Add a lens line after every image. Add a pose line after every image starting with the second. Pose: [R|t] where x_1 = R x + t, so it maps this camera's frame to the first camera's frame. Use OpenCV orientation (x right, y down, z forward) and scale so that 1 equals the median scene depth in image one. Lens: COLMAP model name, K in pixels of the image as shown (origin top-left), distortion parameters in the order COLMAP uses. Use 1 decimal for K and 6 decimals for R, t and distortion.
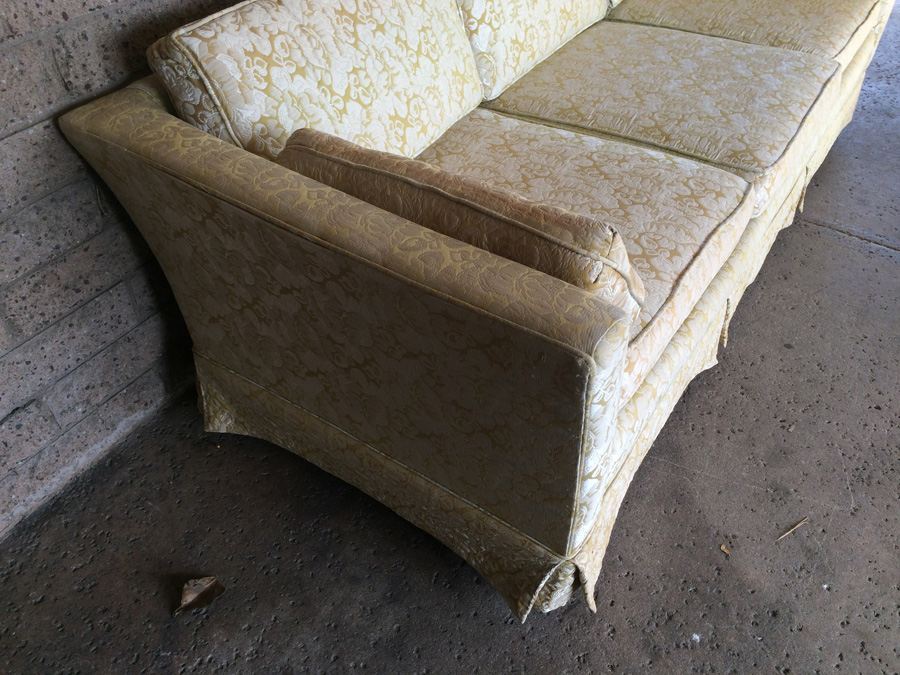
lens RADIAL K [[759.7, 0, 447.4], [0, 759.7, 335.1], [0, 0, 1]] dist [0.085096, -0.104517]
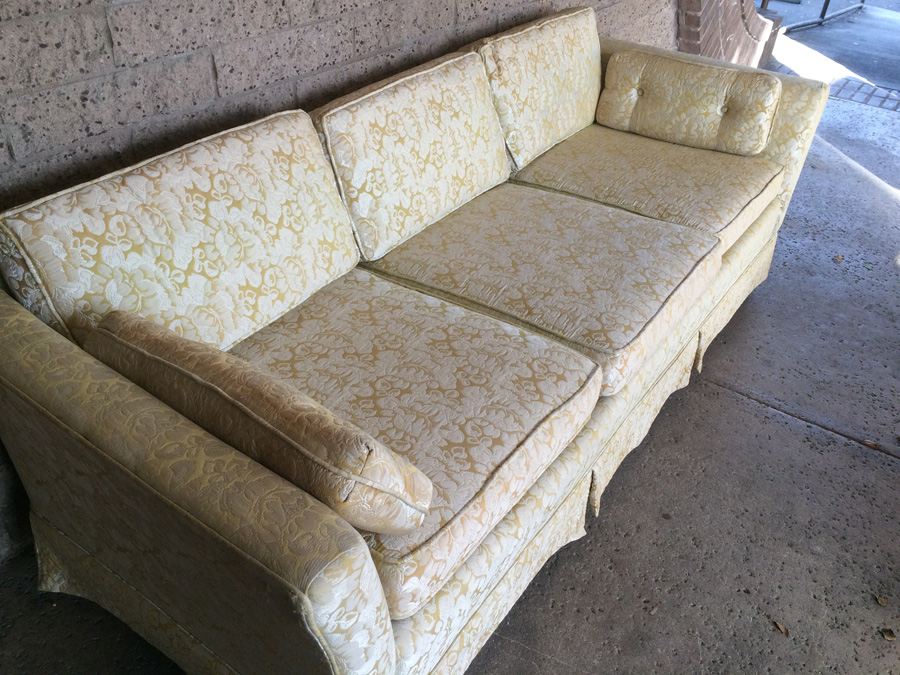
lens RADIAL K [[759.7, 0, 443.5], [0, 759.7, 339.7], [0, 0, 1]] dist [0.085096, -0.104517]
pose [[0.998792, 0.048438, -0.008232, 0.193540], [-0.049070, 0.991861, -0.117491, -0.101201], [0.002474, 0.117753, 0.993040, -0.005123]]
